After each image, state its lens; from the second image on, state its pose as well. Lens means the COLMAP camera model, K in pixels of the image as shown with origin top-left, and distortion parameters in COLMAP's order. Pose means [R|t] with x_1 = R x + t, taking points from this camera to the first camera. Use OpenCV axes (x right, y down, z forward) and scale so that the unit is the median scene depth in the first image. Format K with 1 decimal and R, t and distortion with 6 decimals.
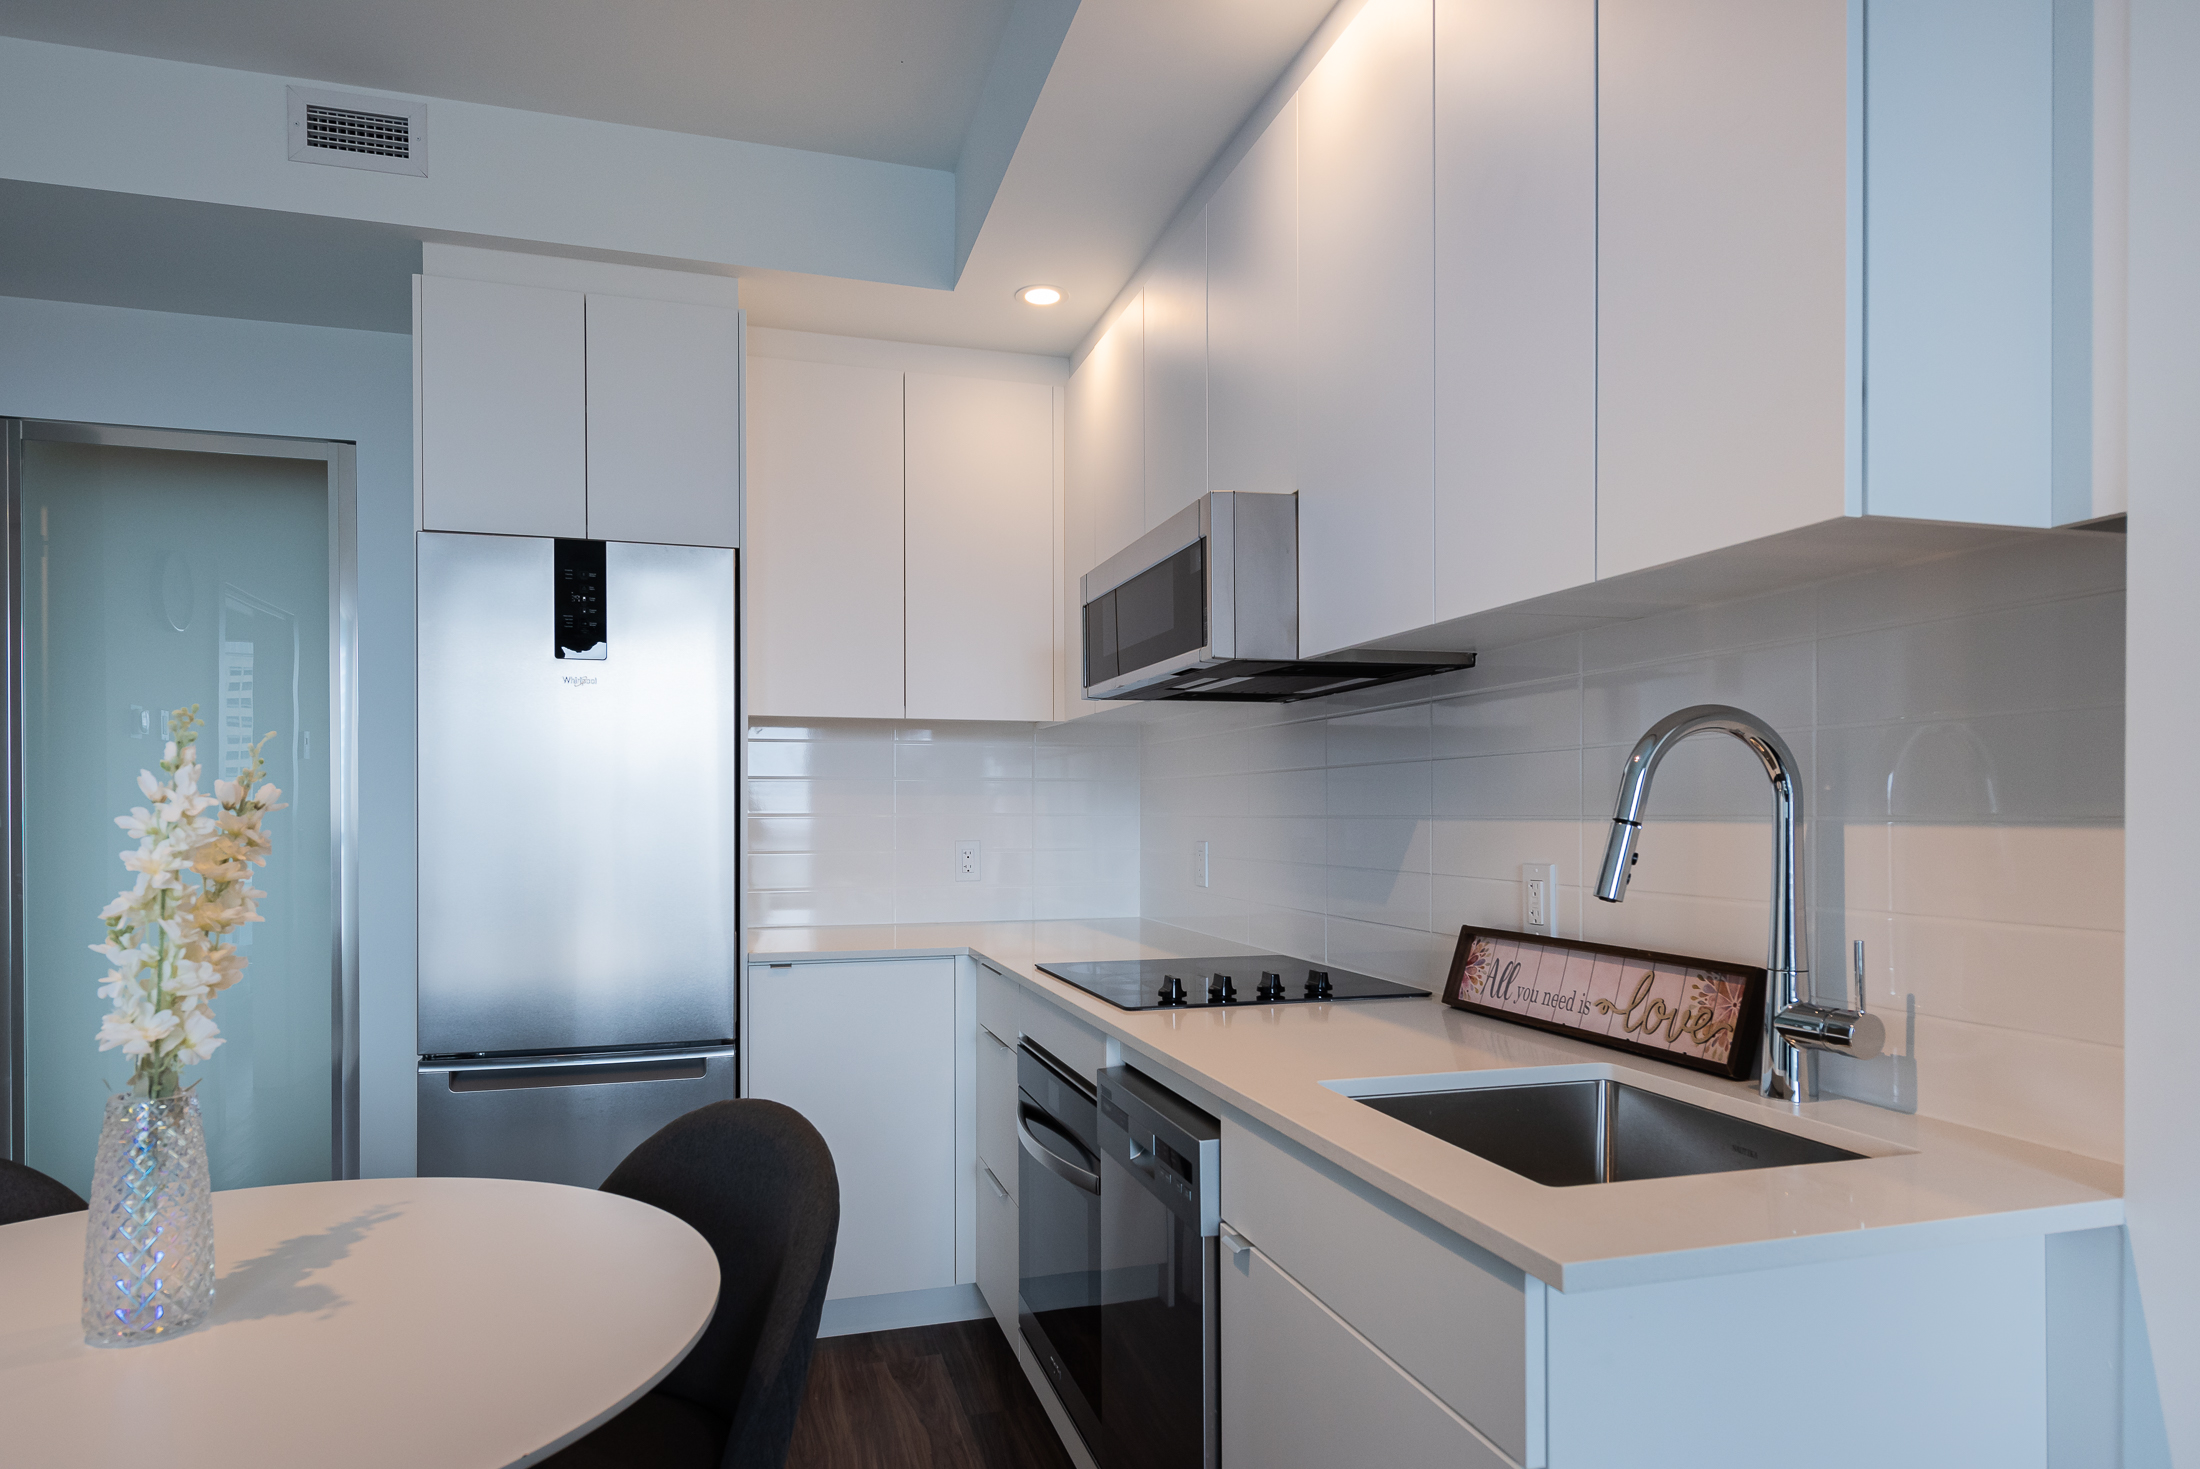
lens RADIAL K [[1209.5, 0, 1078.9], [0, 1209.5, 816.5], [0, 0, 1]] dist [0.000228, -0.000007]
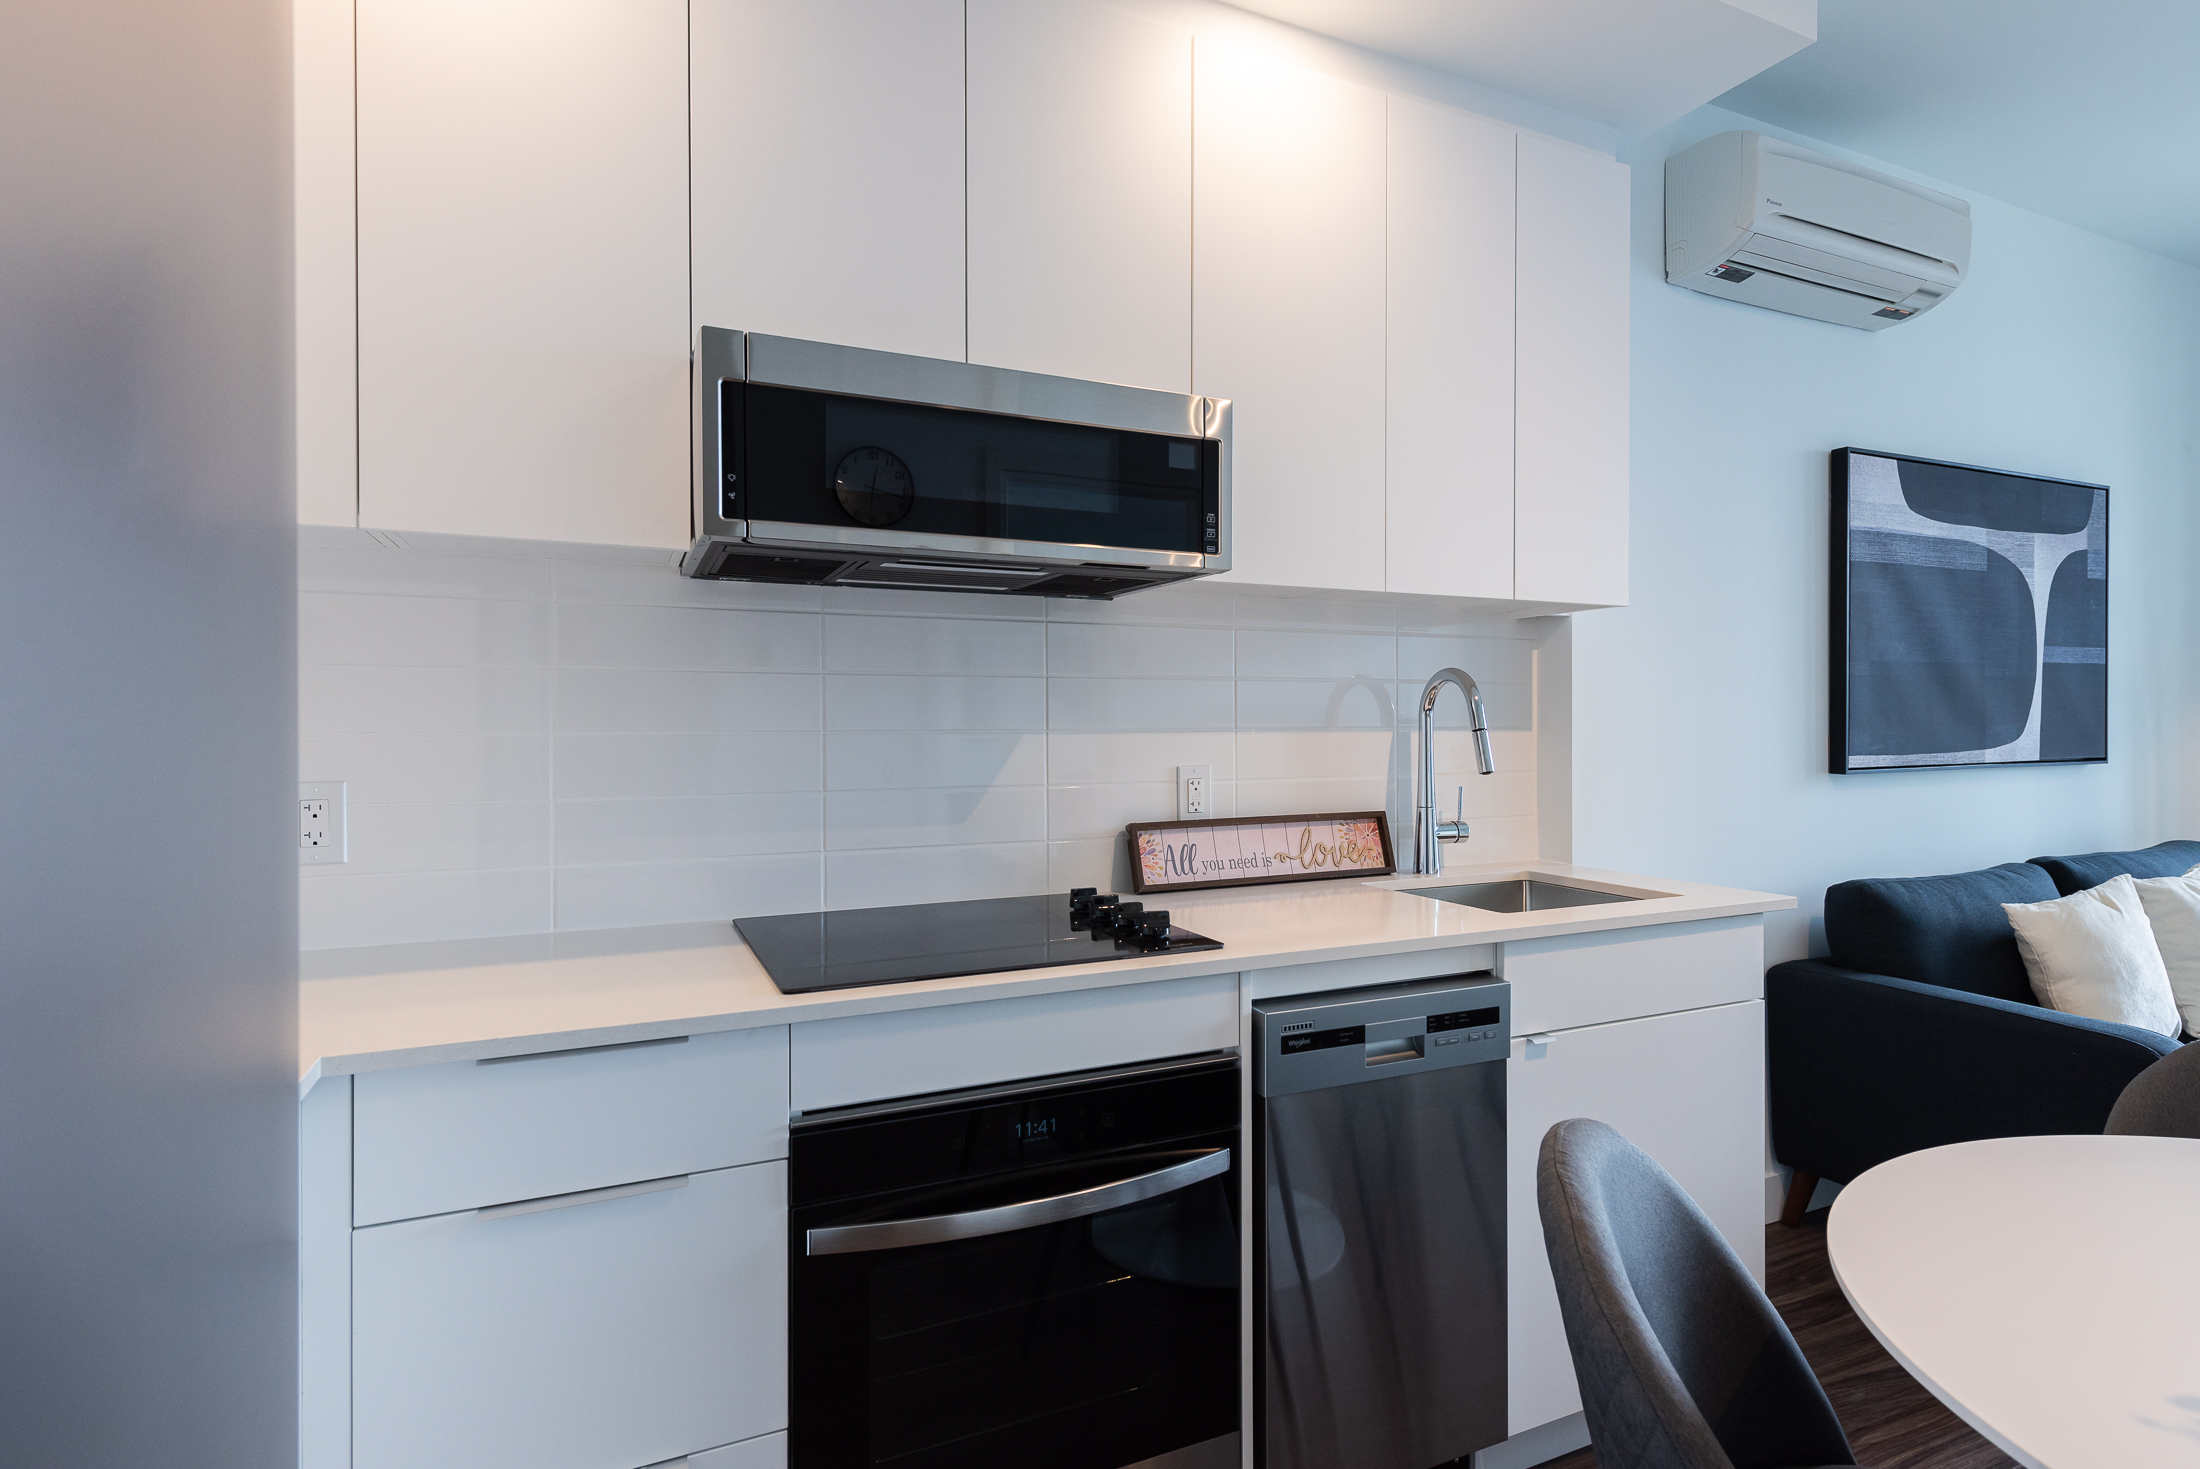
lens RADIAL K [[1149.3, 0, 1100.4], [0, 1149.3, 728.6], [0, 0, 1]] dist [-0.000382, -0.000001]
pose [[-0.167528, -0.006061, 0.985849, -0.895800], [-0.000837, 0.999982, 0.006005, -0.009473], [-0.985867, 0.000180, -0.167530, 1.413361]]
